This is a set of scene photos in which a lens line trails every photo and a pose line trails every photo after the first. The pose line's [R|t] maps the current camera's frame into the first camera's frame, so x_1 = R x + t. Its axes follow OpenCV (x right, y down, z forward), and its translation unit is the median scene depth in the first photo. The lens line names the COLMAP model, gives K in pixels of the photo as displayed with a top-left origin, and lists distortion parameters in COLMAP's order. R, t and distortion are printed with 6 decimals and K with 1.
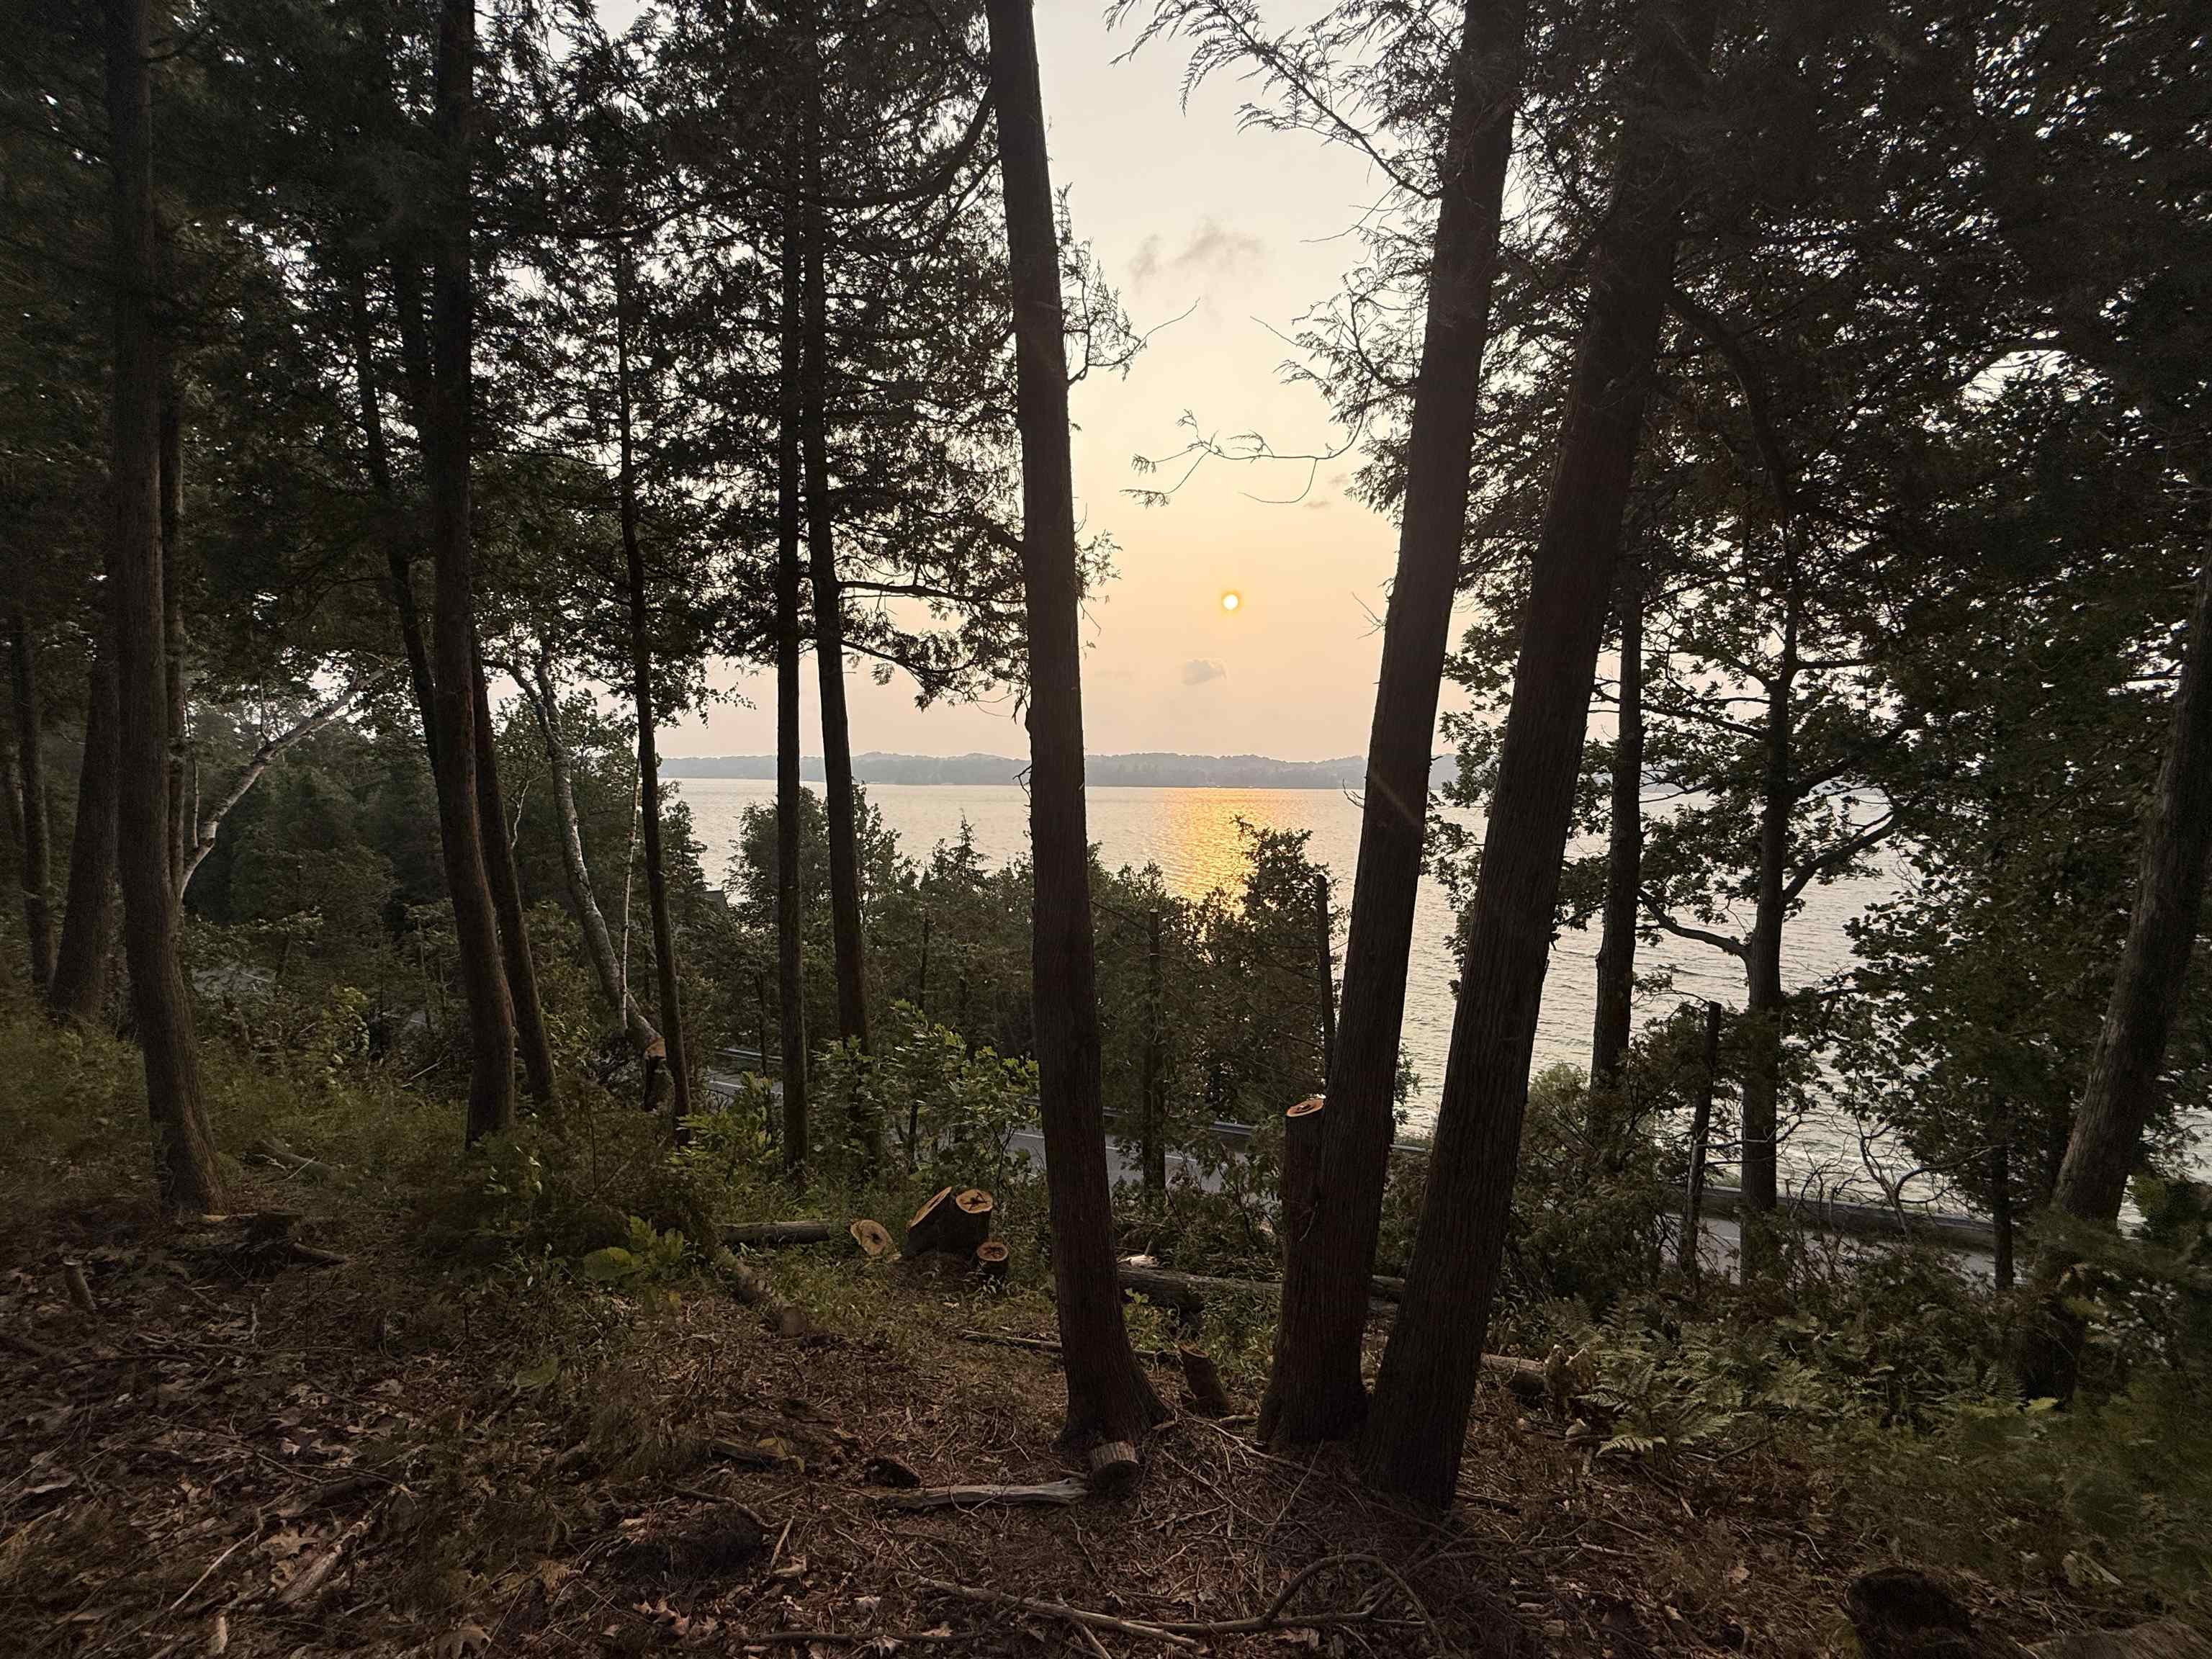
lens RADIAL K [[878.4, 0, 1107.5], [0, 878.4, 824.9], [0, 0, 1]] dist [-0.003118, 0.000321]
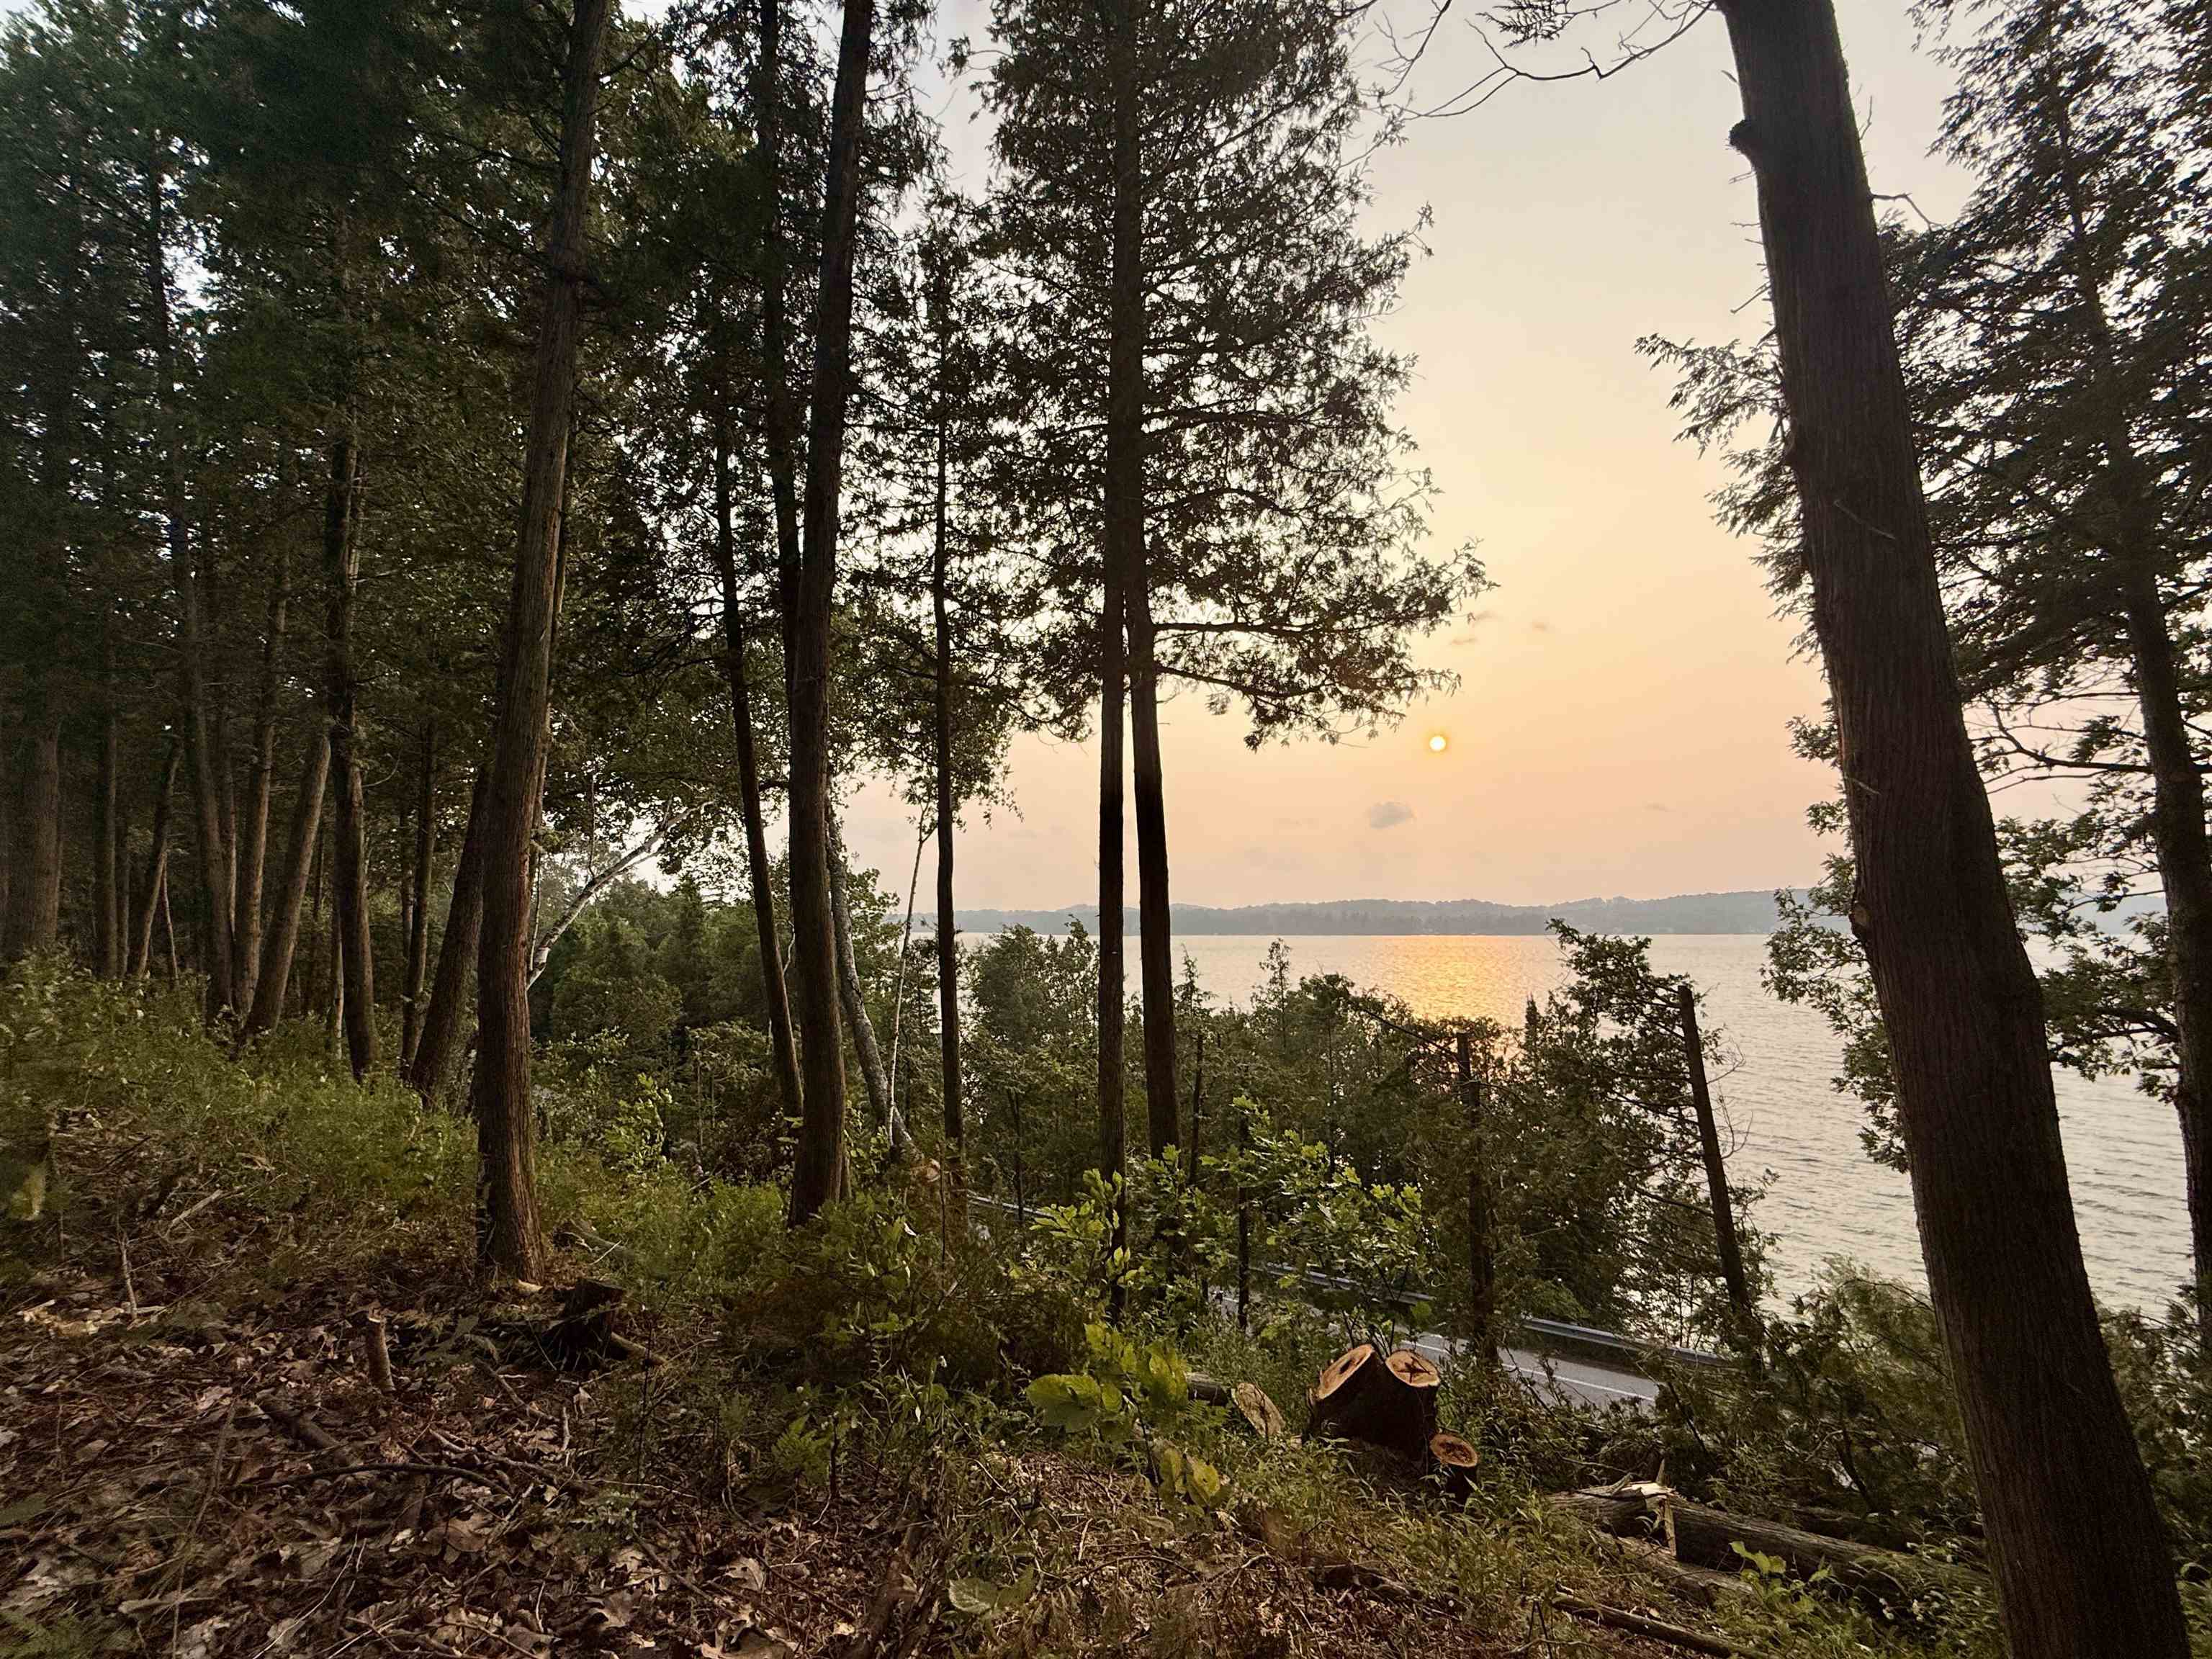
lens RADIAL K [[878.4, 0, 1102.4], [0, 878.4, 828.2], [0, 0, 1]] dist [-0.003118, 0.000321]
pose [[0.973072, -0.040219, -0.226966, -0.190817], [0.001585, 0.985804, -0.167891, 0.104531], [0.230496, 0.163010, 0.959322, 0.173527]]
